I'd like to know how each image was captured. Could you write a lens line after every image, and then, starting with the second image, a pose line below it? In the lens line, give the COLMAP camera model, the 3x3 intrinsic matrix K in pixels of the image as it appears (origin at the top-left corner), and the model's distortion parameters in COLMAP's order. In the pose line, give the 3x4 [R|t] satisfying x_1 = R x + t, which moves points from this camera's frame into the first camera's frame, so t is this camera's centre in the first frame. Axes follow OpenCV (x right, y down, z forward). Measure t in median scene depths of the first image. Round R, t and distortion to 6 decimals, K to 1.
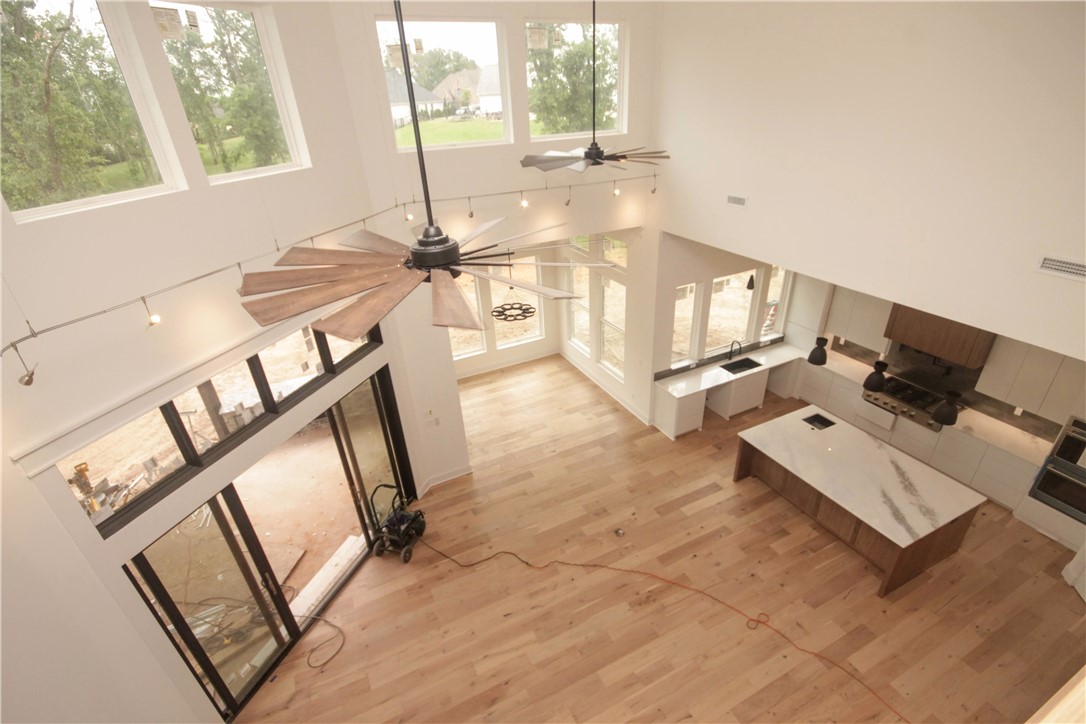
lens RADIAL K [[511.1, 0, 548.0], [0, 511.1, 383.9], [0, 0, 1]] dist [0.001976, -0.001040]
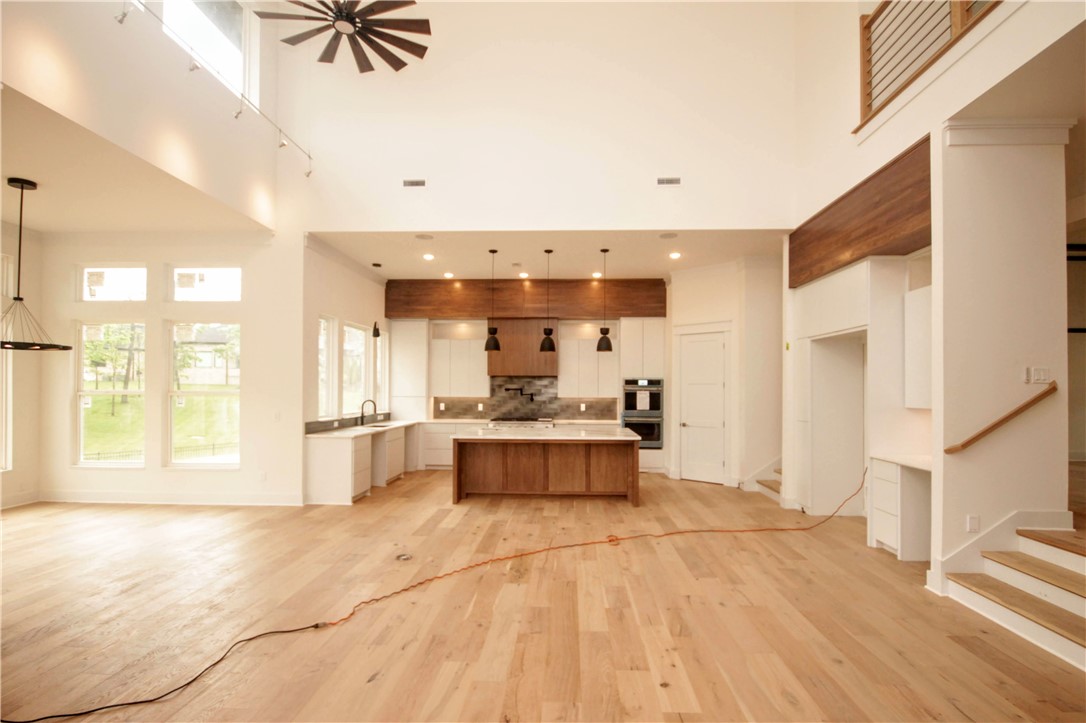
lens RADIAL K [[516.9, 0, 547.3], [0, 516.9, 381.5], [0, 0, 1]] dist [-0.000381, -0.000128]
pose [[0.485718, 0.059276, 0.872103, -0.343172], [0.411428, 0.864771, -0.287922, 0.353100], [-0.771236, 0.498656, 0.395647, 0.487001]]
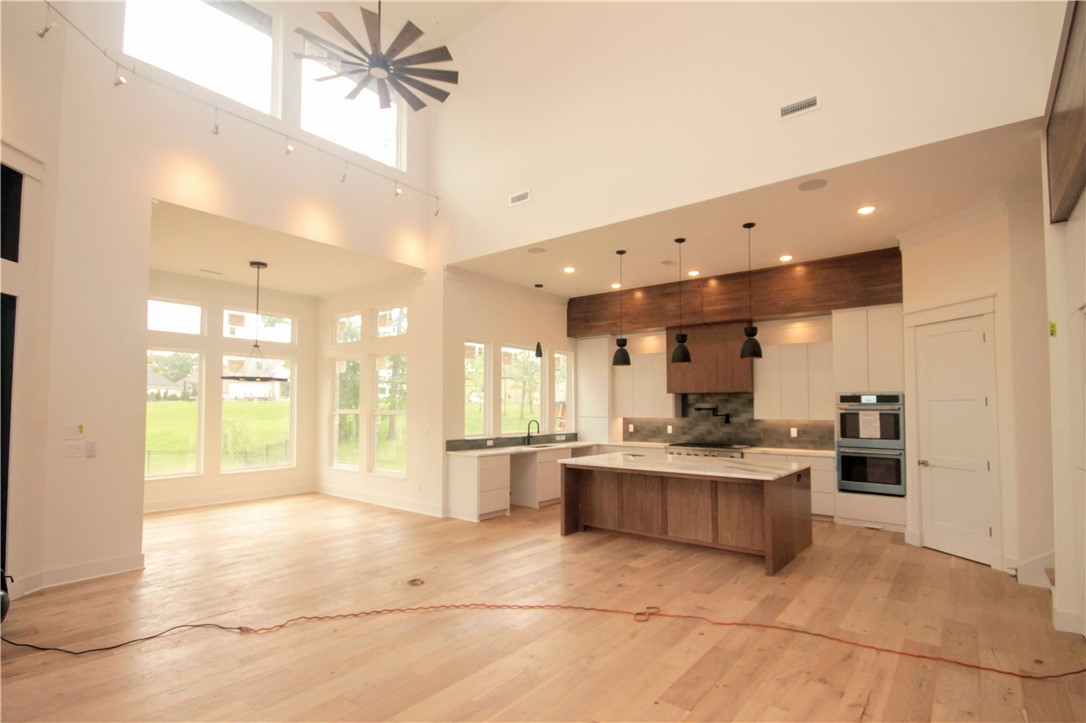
lens RADIAL K [[526.5, 0, 547.9], [0, 526.5, 383.9], [0, 0, 1]] dist [0.001232, -0.000063]
pose [[0.908256, 0.064718, 0.413380, 0.004933], [0.170366, 0.845161, -0.506635, 0.430192], [-0.382161, 0.530580, 0.756596, 0.319296]]
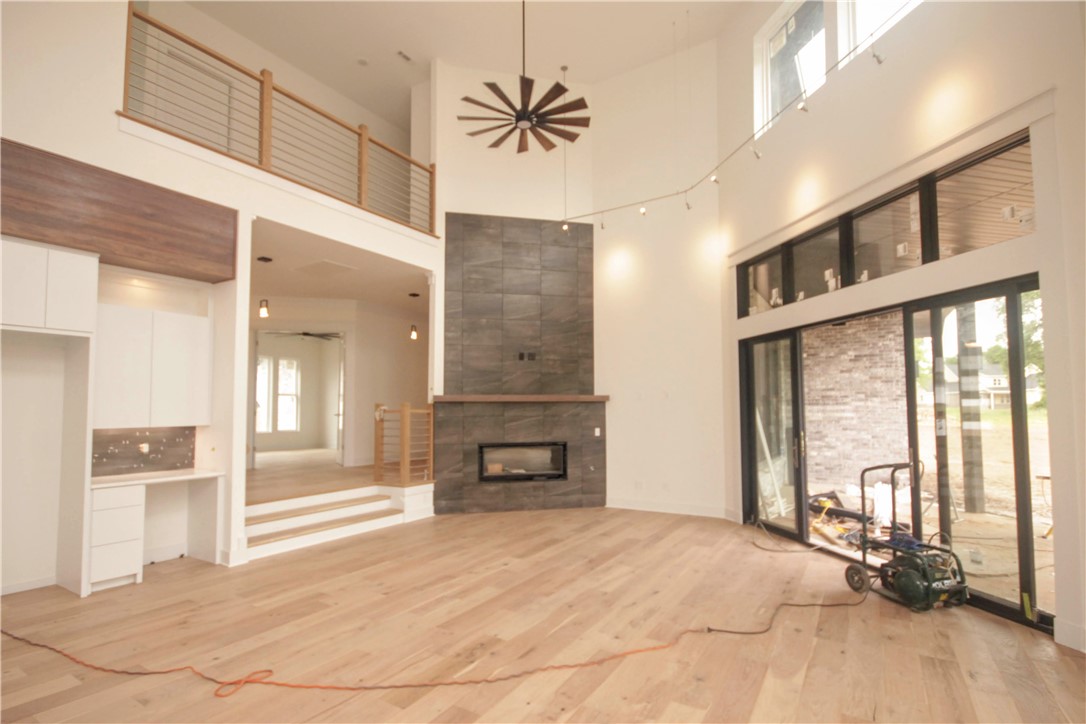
lens RADIAL K [[520.1, 0, 547.0], [0, 520.1, 383.3], [0, 0, 1]] dist [0.000691, -0.000421]
pose [[-0.850723, 0.024366, -0.525048, 0.337872], [-0.222011, 0.888785, 0.400965, -0.036891], [0.476425, 0.457677, -0.750700, 1.109267]]
